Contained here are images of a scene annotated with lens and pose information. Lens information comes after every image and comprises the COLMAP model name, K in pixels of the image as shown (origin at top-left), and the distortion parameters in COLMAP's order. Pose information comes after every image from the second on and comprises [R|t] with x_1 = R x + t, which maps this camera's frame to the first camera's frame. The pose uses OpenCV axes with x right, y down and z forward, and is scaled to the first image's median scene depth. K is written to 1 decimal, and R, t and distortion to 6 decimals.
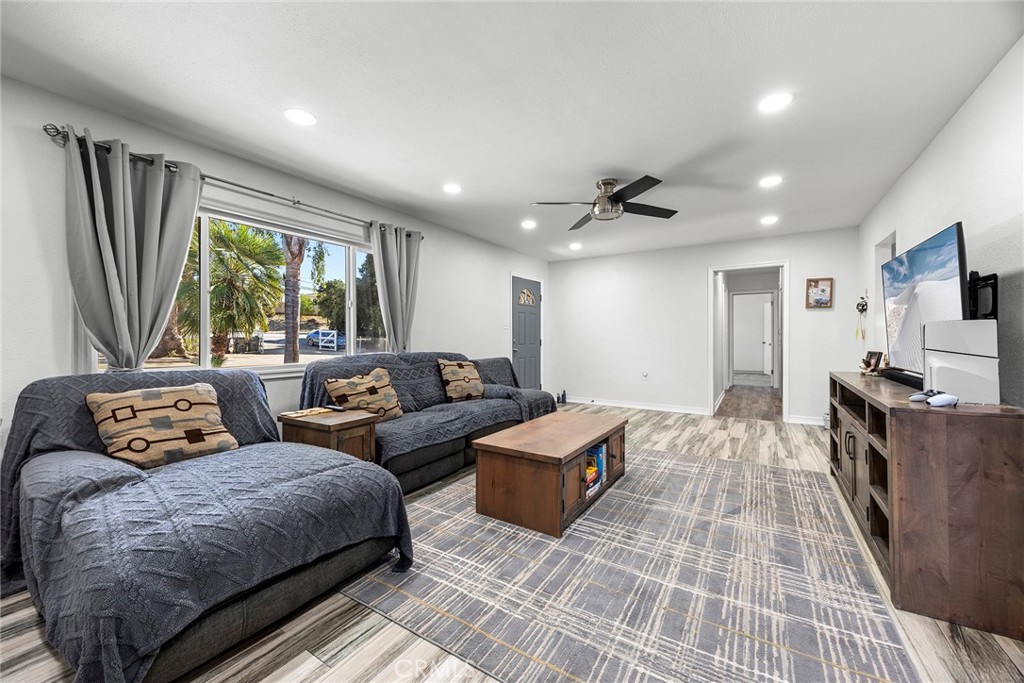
lens RADIAL K [[399.1, 0, 512.2], [0, 399.1, 338.1], [0, 0, 1]] dist [-0.000744, -0.000031]
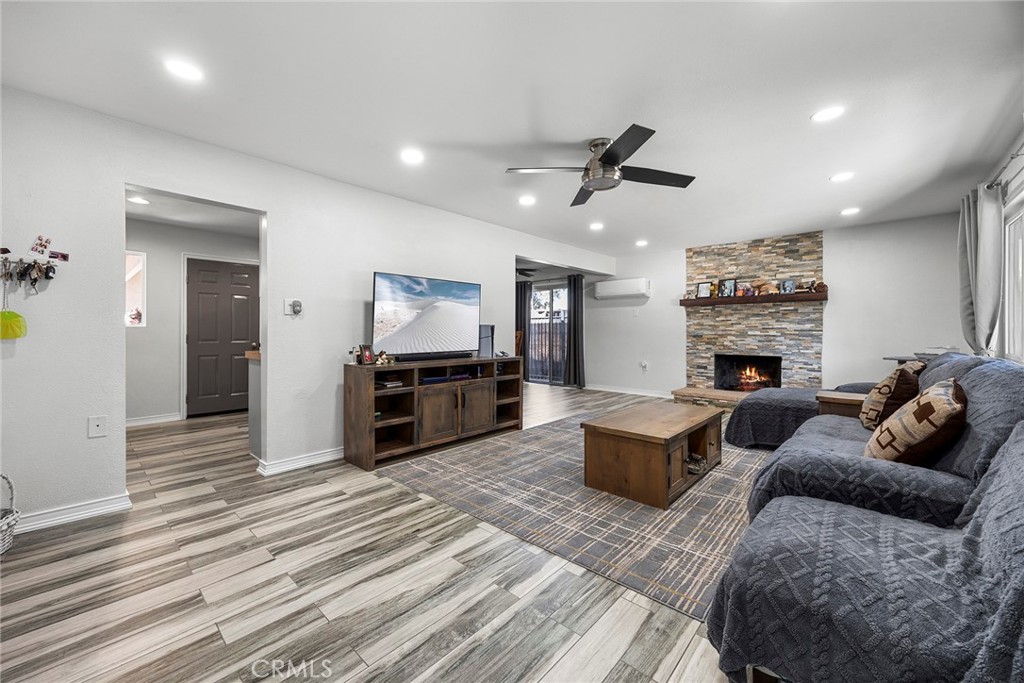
lens RADIAL K [[399.1, 0, 511.7], [0, 399.1, 334.9], [0, 0, 1]] dist [-0.000744, -0.000031]
pose [[-0.987057, -0.001124, 0.160368, 0.333889], [0.000112, 0.999970, 0.007701, 0.000346], [-0.160372, 0.007619, -0.987027, 2.106799]]
